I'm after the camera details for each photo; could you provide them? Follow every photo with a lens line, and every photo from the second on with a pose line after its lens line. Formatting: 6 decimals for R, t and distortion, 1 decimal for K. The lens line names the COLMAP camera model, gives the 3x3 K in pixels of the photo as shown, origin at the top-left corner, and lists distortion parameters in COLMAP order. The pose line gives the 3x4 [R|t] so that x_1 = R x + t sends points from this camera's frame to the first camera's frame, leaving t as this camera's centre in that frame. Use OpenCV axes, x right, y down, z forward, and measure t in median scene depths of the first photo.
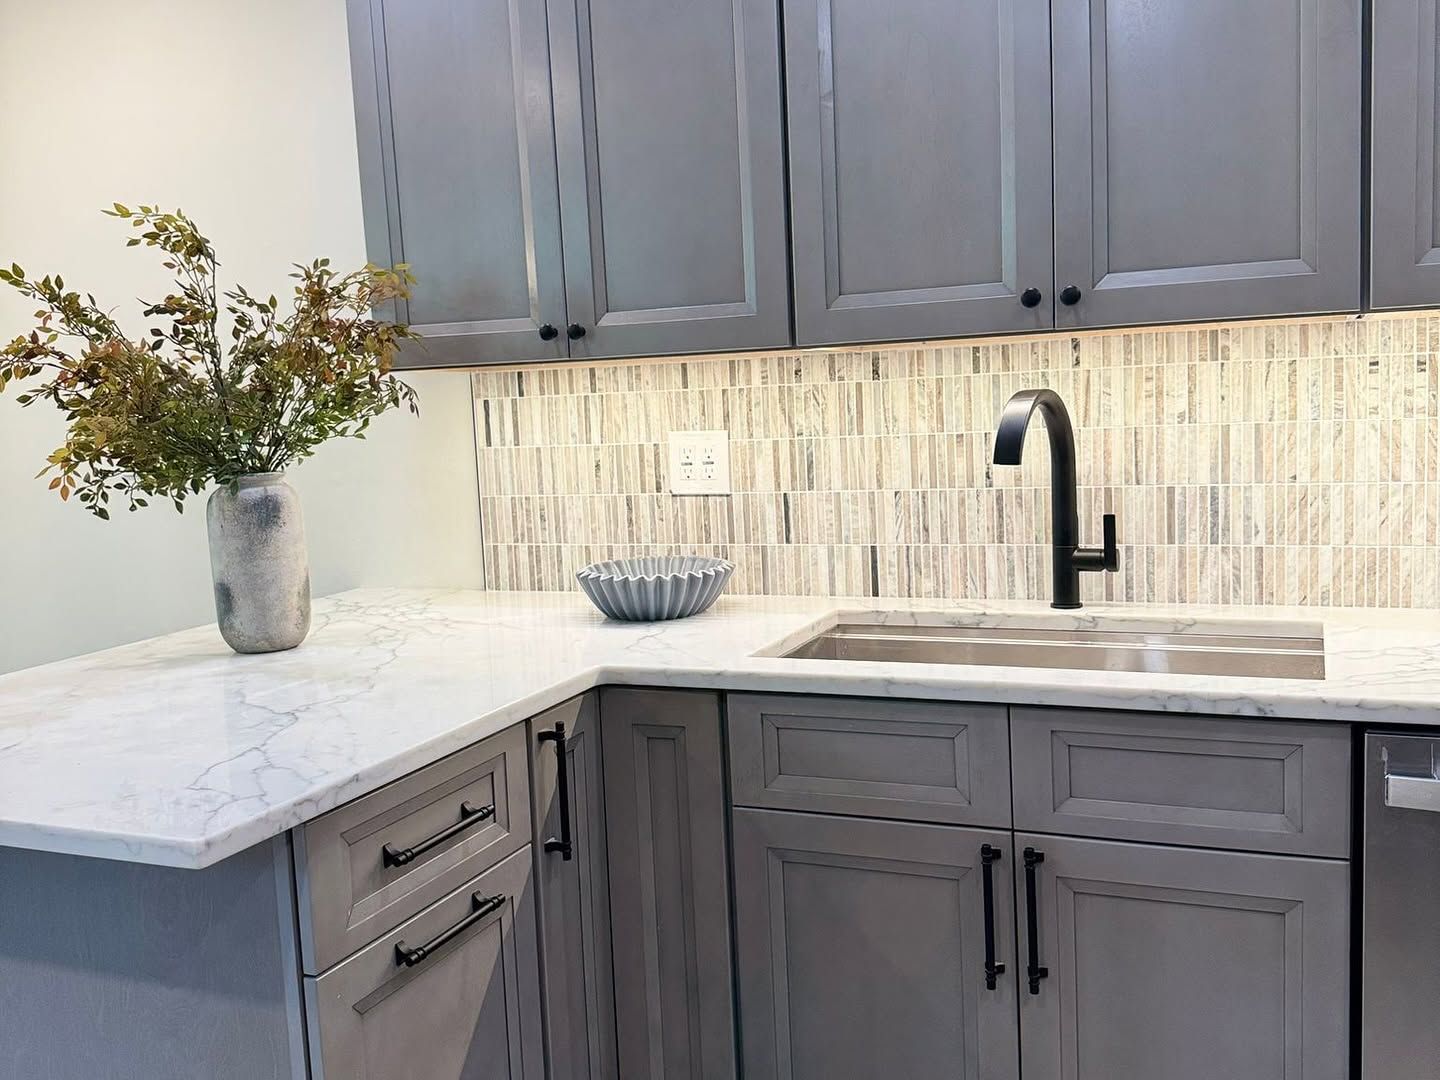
lens RADIAL K [[1361.7, 0, 720.0], [0, 1361.7, 540.0], [0, 0, 1]] dist [0.011179, 0.003929]
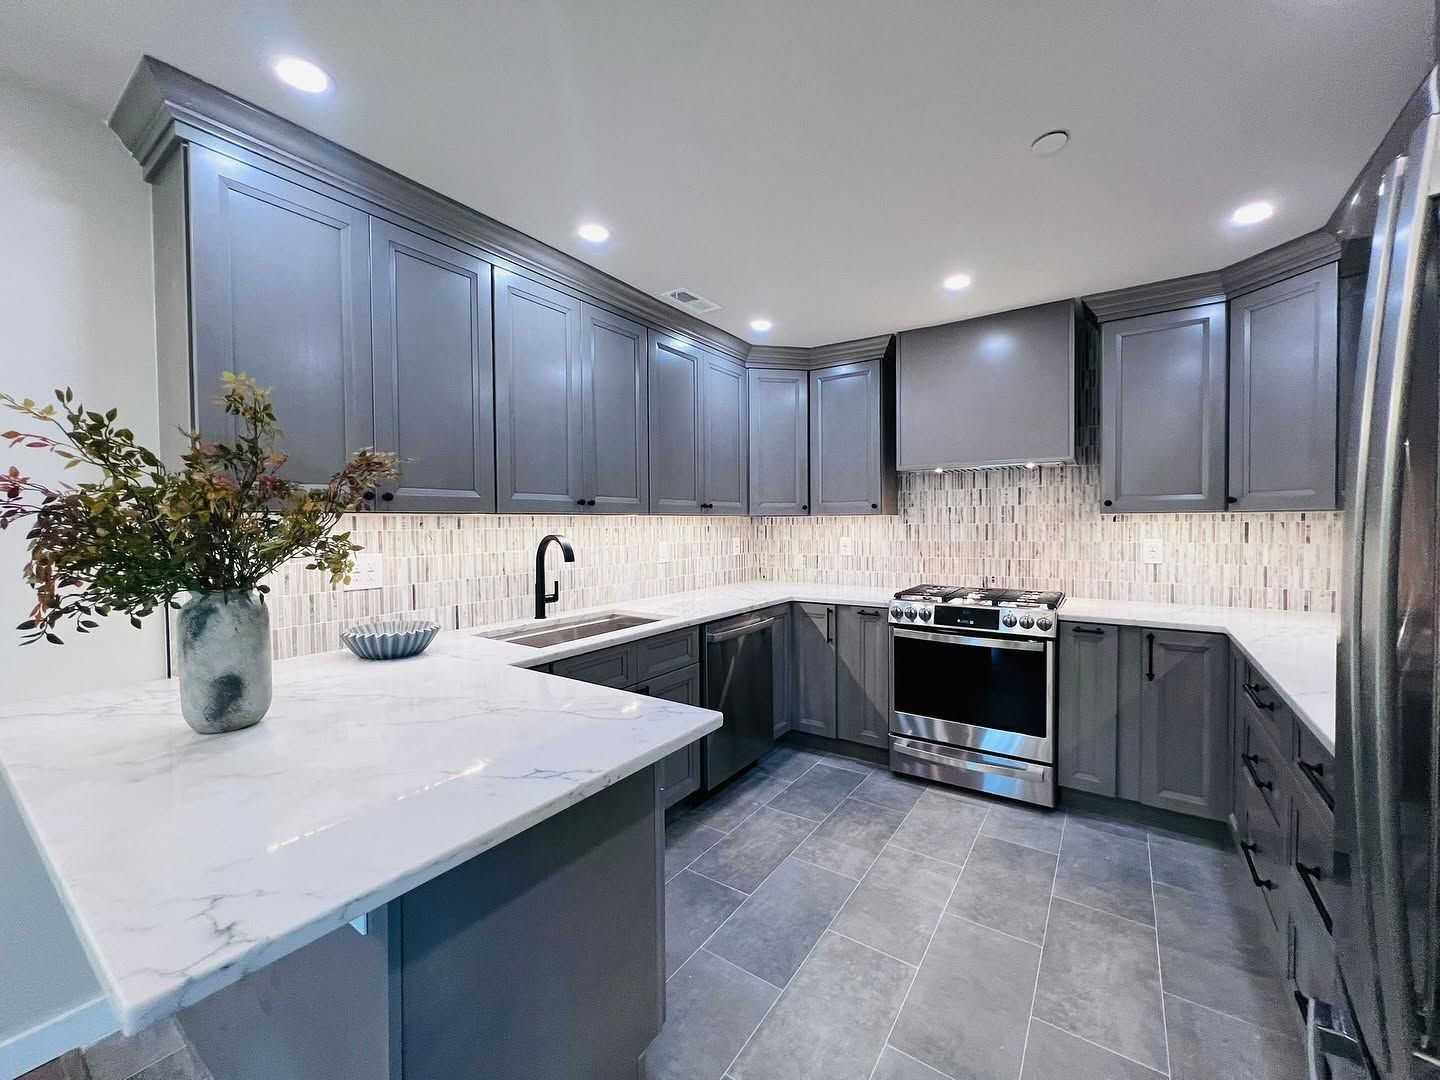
lens RADIAL K [[561.7, 0, 720.0], [0, 561.7, 540.0], [0, 0, 1]] dist [0.000583, 0.000036]
pose [[0.188256, 0.015629, 0.981996, -0.711444], [0.105835, 0.993728, -0.036105, -0.023524], [-0.976401, 0.110727, 0.185421, 0.432555]]
